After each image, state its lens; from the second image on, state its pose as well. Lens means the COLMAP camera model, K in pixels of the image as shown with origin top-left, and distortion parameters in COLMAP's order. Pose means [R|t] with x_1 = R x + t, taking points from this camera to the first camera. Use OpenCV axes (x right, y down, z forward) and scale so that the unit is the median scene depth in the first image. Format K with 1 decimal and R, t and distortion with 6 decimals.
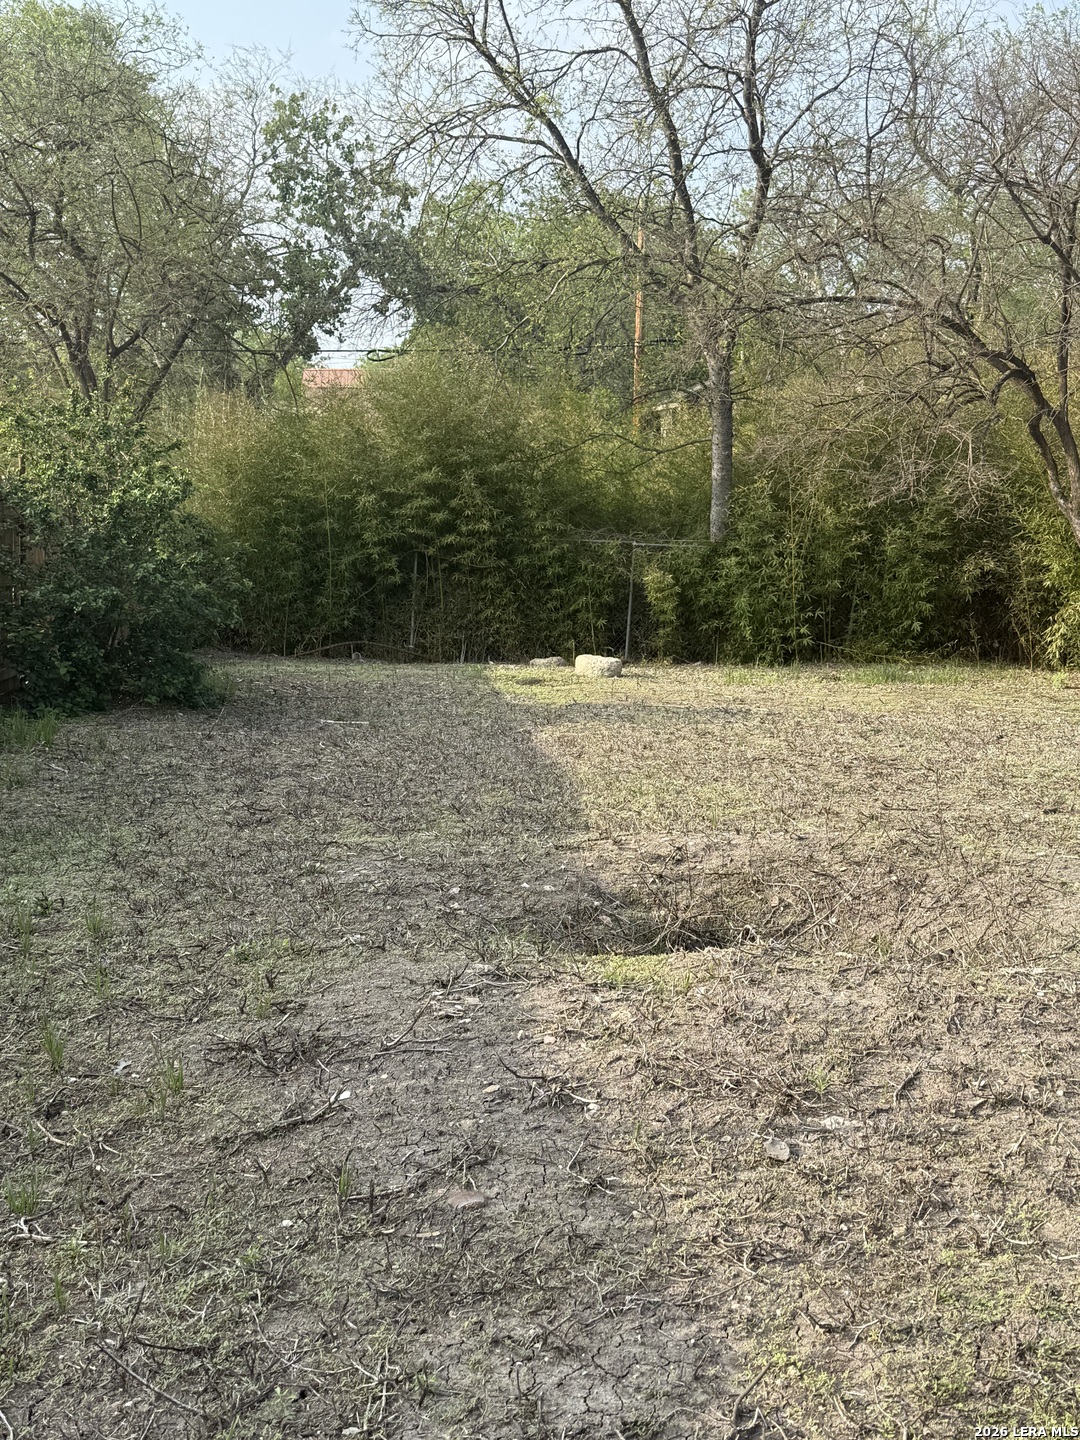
lens RADIAL K [[1717.5, 0, 510.3], [0, 1717.5, 718.4], [0, 0, 1]] dist [0.089374, 0.000000]
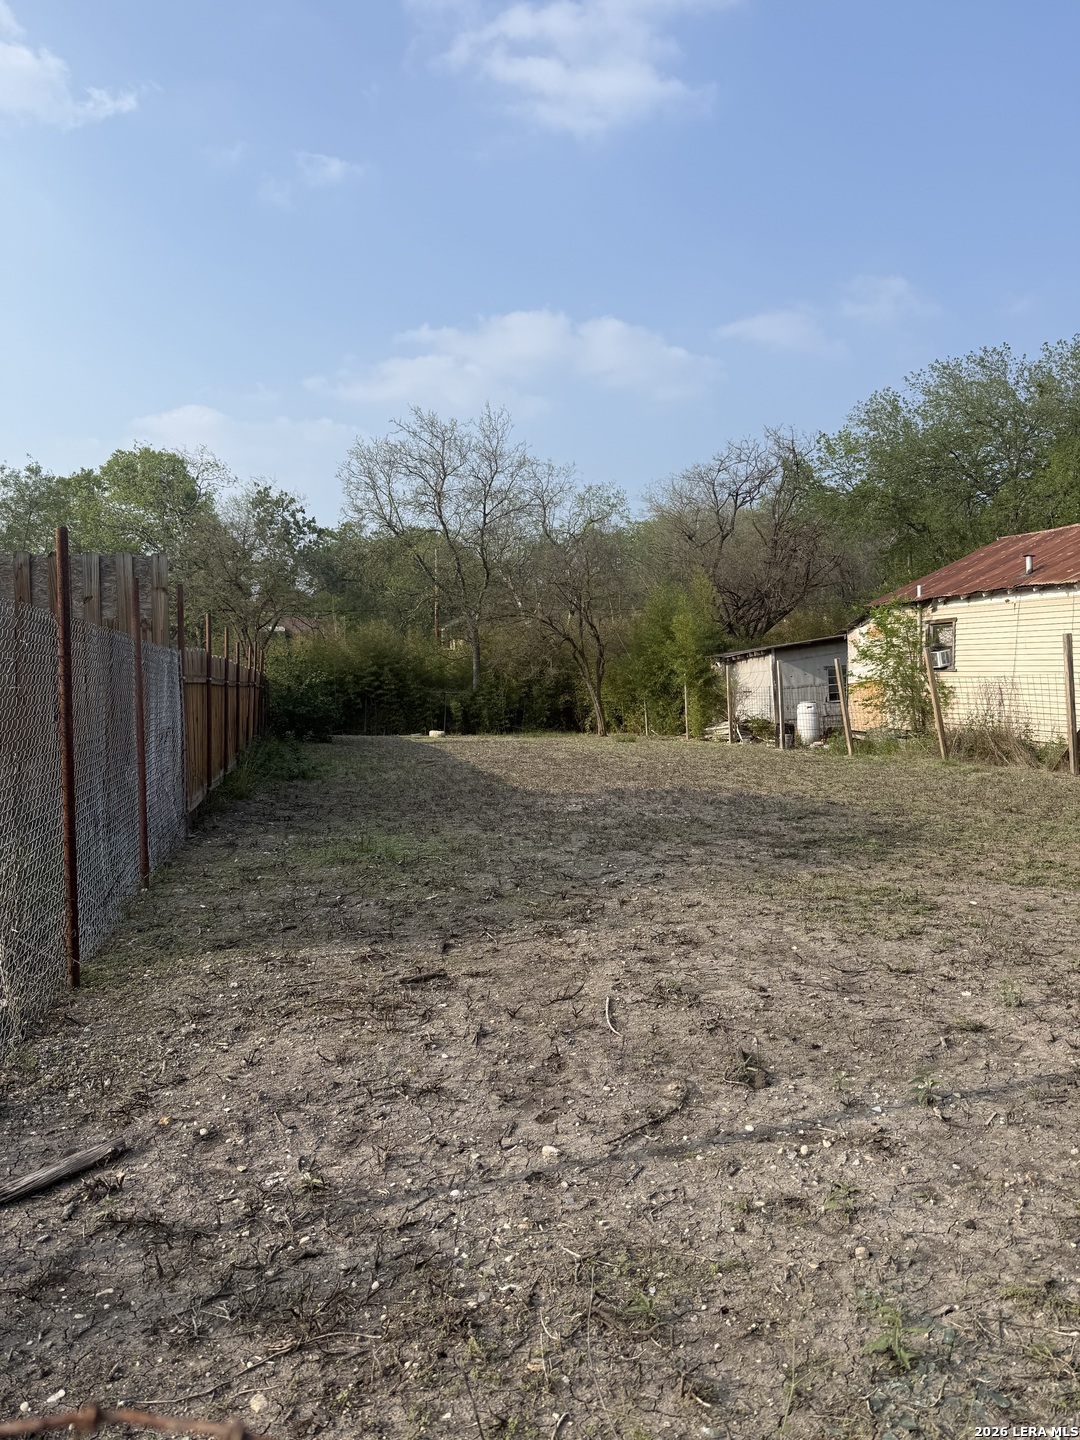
lens RADIAL K [[1020.9, 0, 548.9], [0, 1020.9, 764.3], [0, 0, 1]] dist [0.008556, -0.017253]
pose [[0.979545, -0.028010, 0.199267, -0.099975], [0.034261, 0.999021, -0.027993, 0.068572], [-0.198287, 0.034248, 0.979545, -0.665767]]
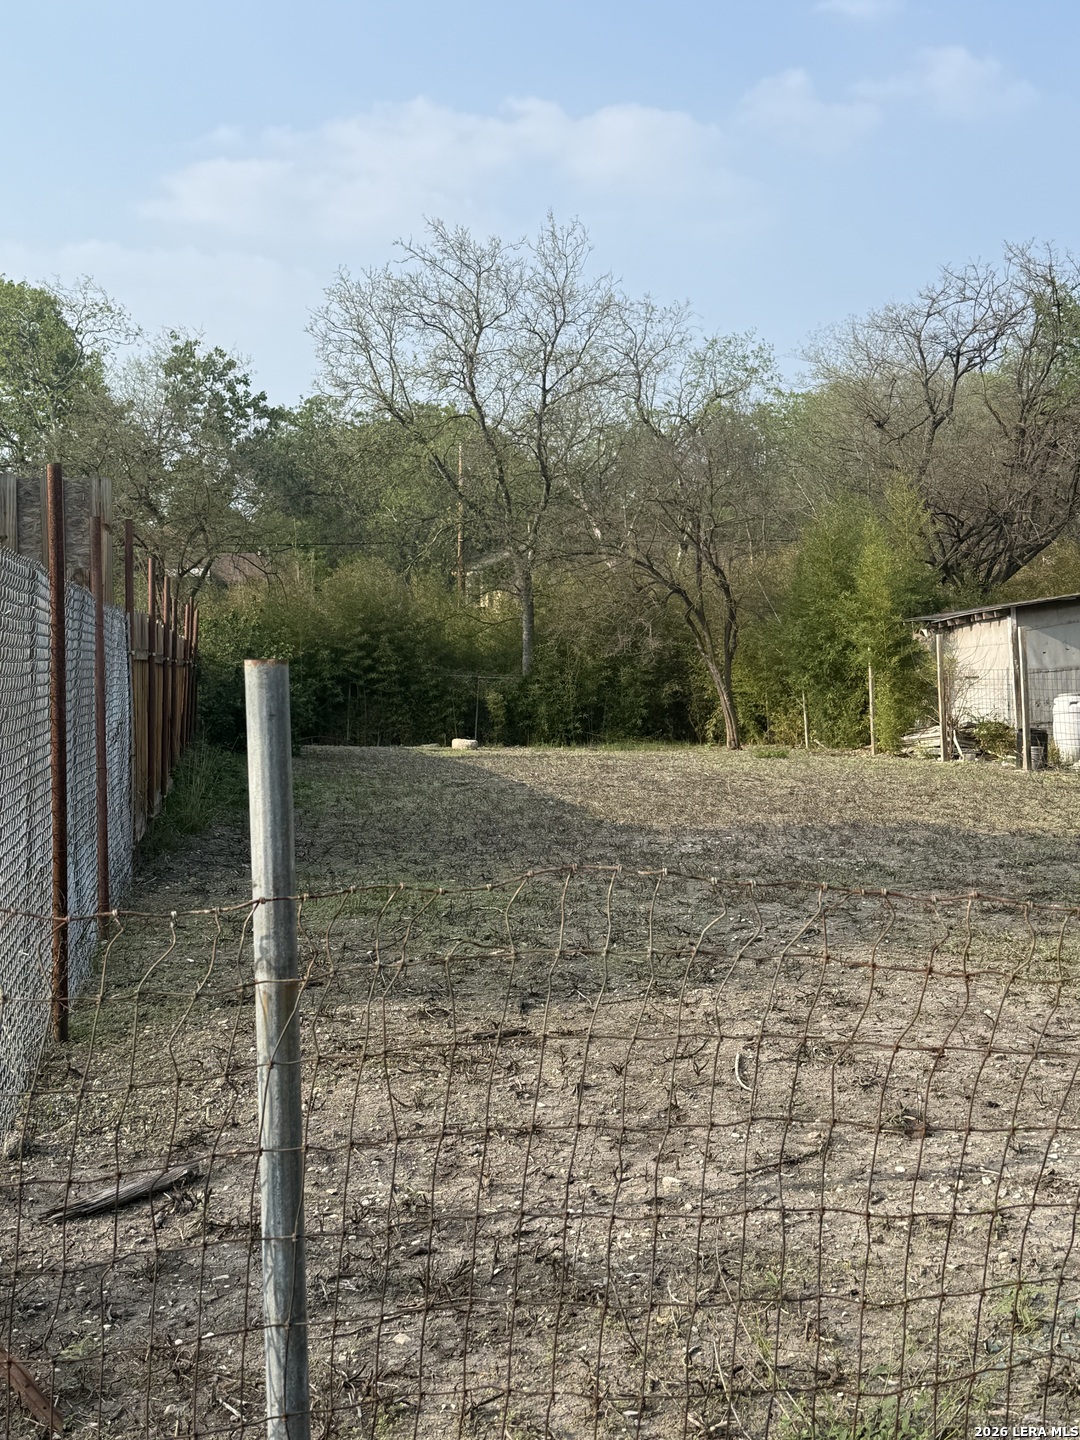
lens RADIAL K [[1717.5, 0, 551.7], [0, 1717.5, 722.4], [0, 0, 1]] dist [0.089374, 0.000000]
pose [[0.988928, -0.014102, 0.147725, -0.112743], [0.025290, 0.996928, -0.074134, 0.074263], [-0.146226, 0.077049, 0.986246, -0.715818]]
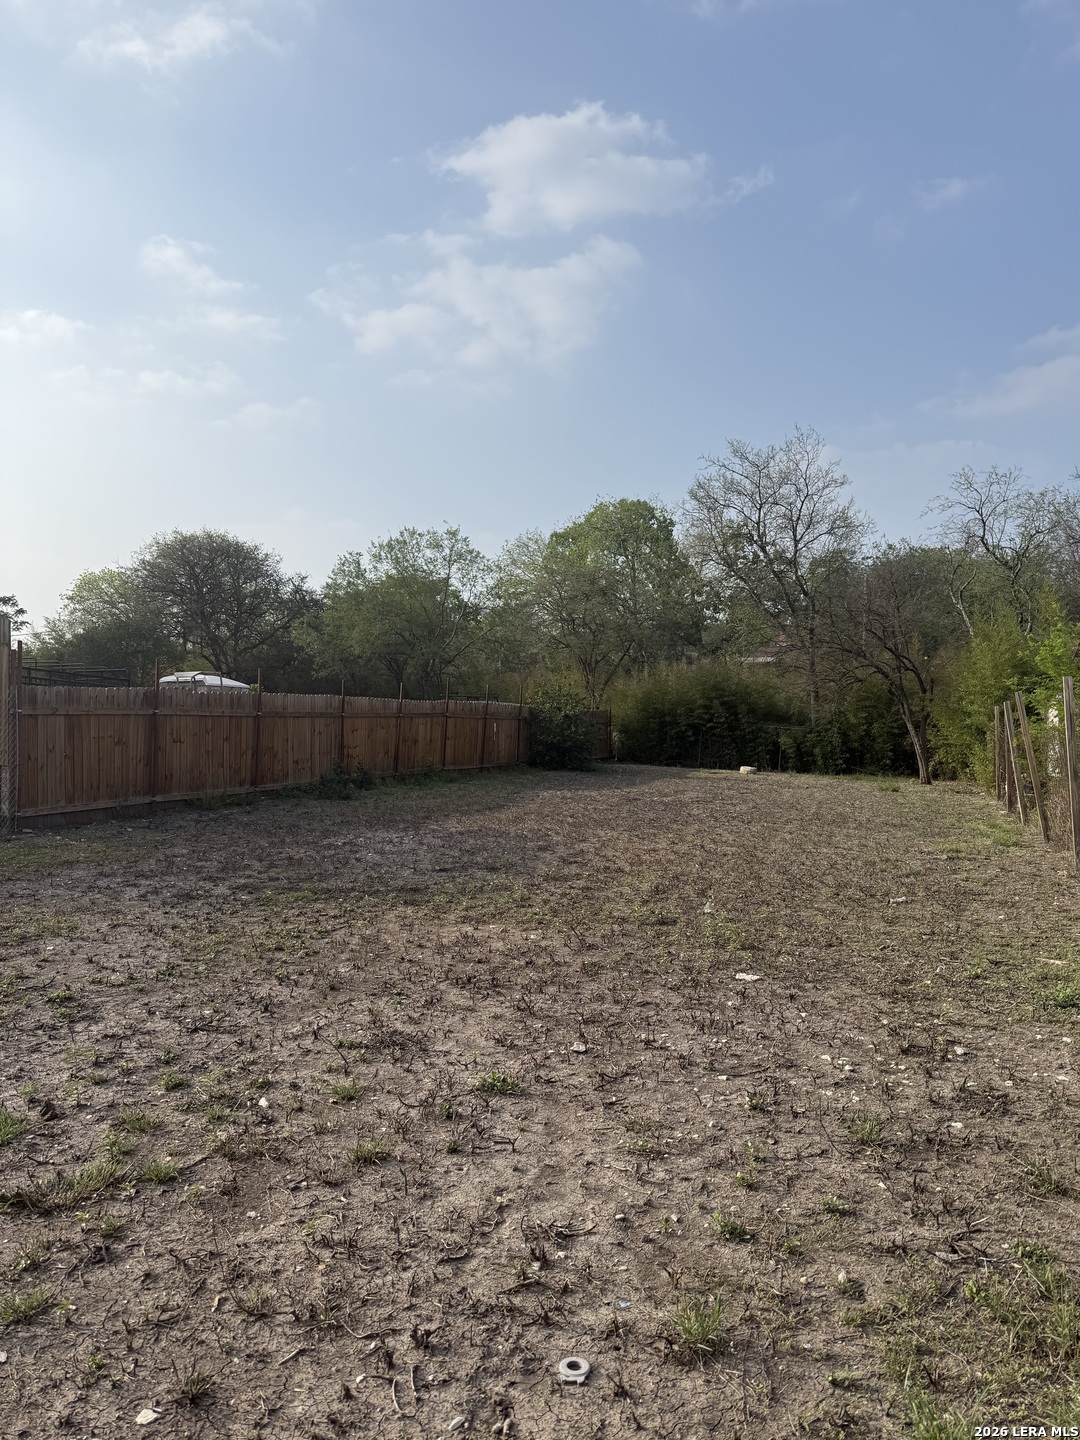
lens RADIAL K [[1020.9, 0, 512.6], [0, 1020.9, 712.7], [0, 0, 1]] dist [0.008556, -0.017253]
pose [[0.915389, 0.013943, -0.402328, 0.330702], [-0.058347, 0.993442, -0.098326, 0.055148], [0.398319, 0.113481, 0.910200, -0.605158]]
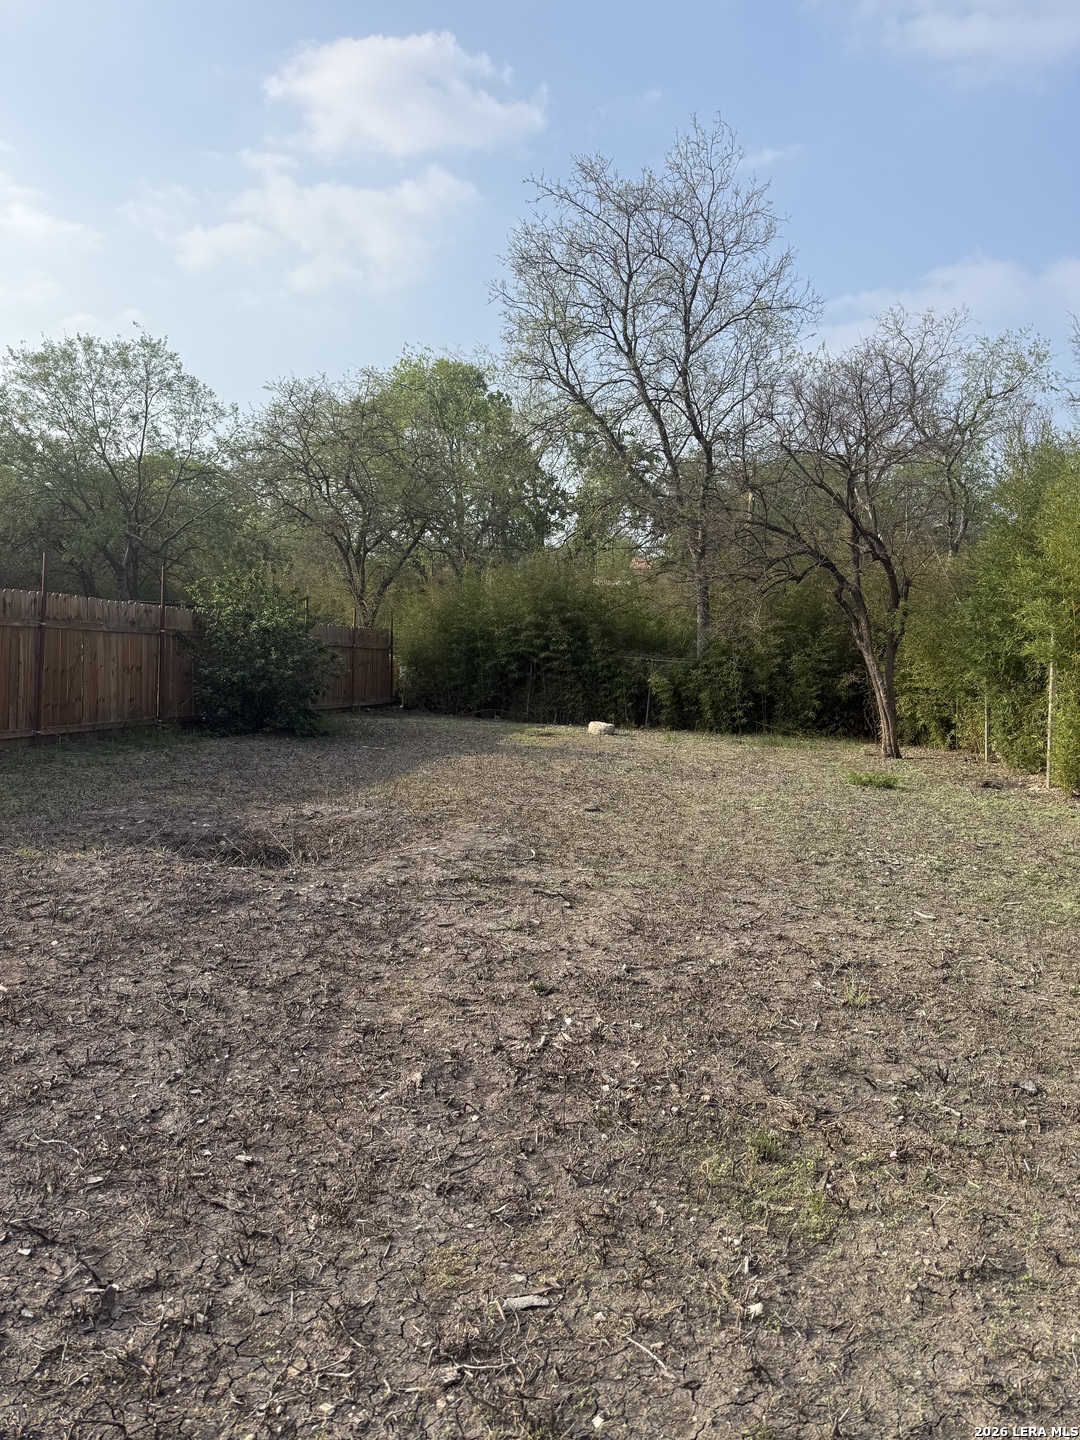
lens RADIAL K [[999.6, 0, 537.4], [0, 999.6, 732.7], [0, 0, 1]] dist [0.062984, -0.002123]
pose [[0.970486, 0.048004, -0.236332, 0.205875], [-0.054810, 0.998248, -0.022310, 0.000201], [0.234847, 0.034605, 0.971416, -0.000901]]
